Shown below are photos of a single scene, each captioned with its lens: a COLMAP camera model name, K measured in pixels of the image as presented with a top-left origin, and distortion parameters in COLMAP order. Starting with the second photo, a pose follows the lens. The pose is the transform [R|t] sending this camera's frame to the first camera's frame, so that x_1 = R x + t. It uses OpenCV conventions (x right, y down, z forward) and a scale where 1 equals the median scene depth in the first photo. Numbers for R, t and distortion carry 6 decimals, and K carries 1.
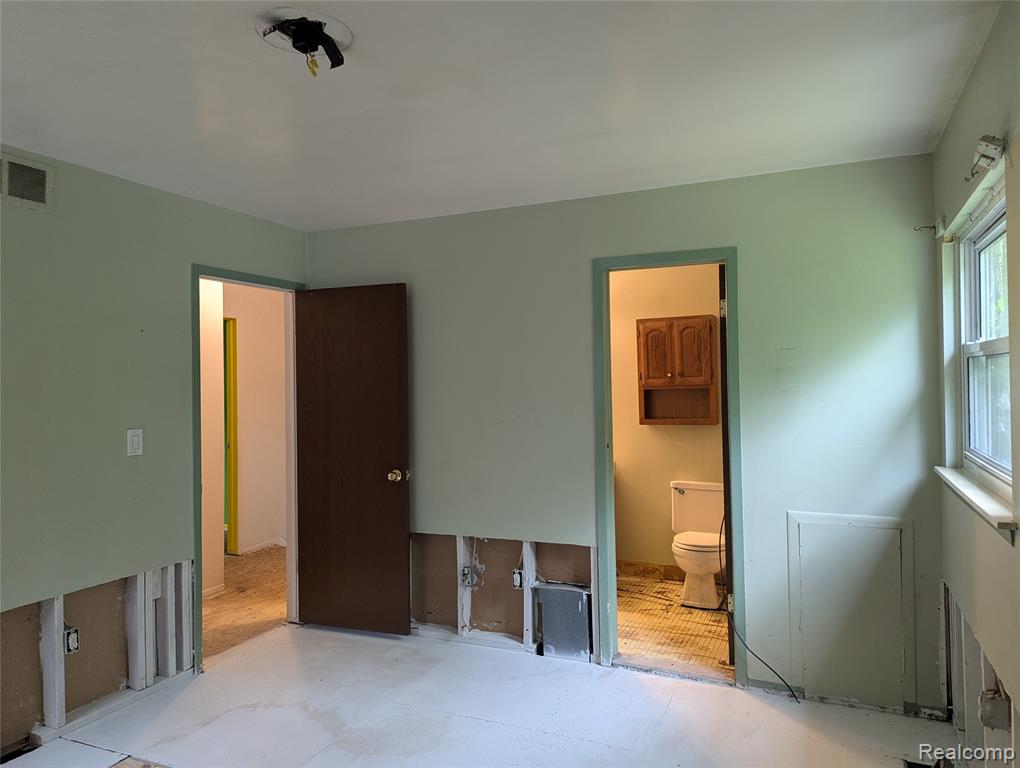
lens RADIAL K [[703.9, 0, 502.8], [0, 703.9, 383.4], [0, 0, 1]] dist [0.050569, -0.068003]
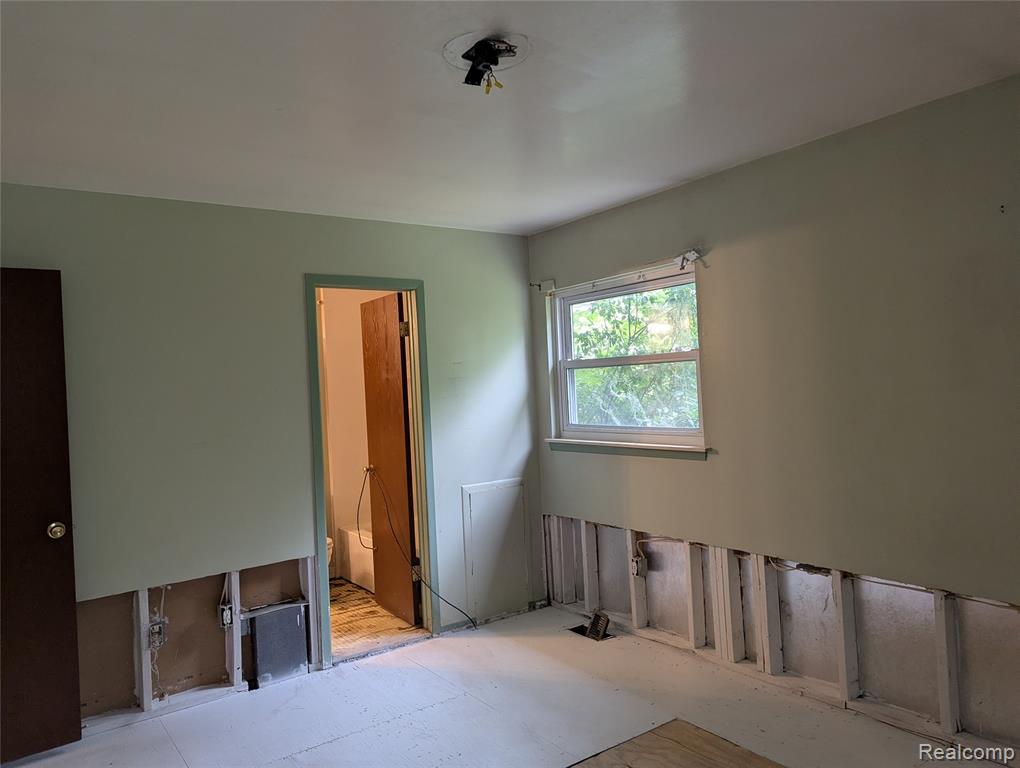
lens RADIAL K [[703.9, 0, 502.8], [0, 703.9, 383.4], [0, 0, 1]] dist [0.050569, -0.068003]
pose [[0.500649, -0.009524, 0.865598, -0.600089], [0.044174, 0.998918, -0.014558, 0.010303], [-0.864522, 0.045525, 0.500528, 0.237100]]
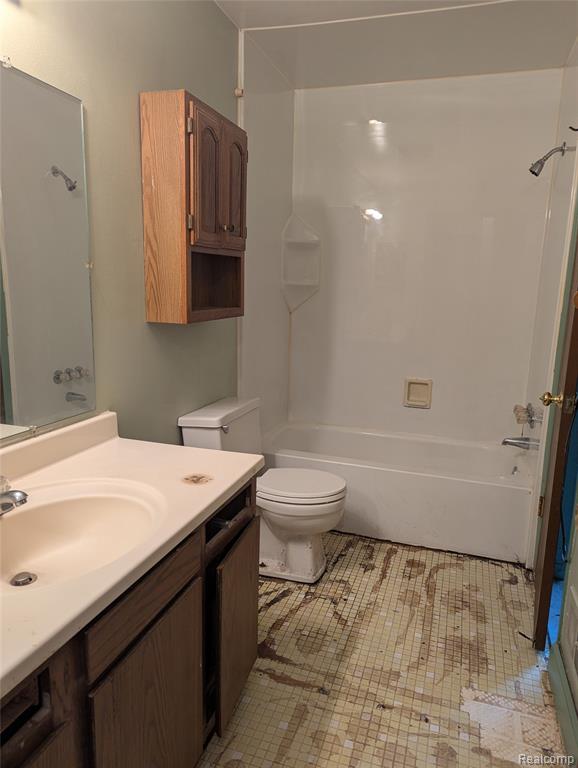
lens RADIAL K [[530.0, 0, 289.0], [0, 530.0, 384.0], [0, 0, 1]] dist [0.050569, -0.068003]
pose [[-0.114503, -0.167507, 0.979199, -0.254705], [-0.024913, 0.985856, 0.165732, 0.049285], [-0.993111, -0.005418, -0.117056, 1.304123]]
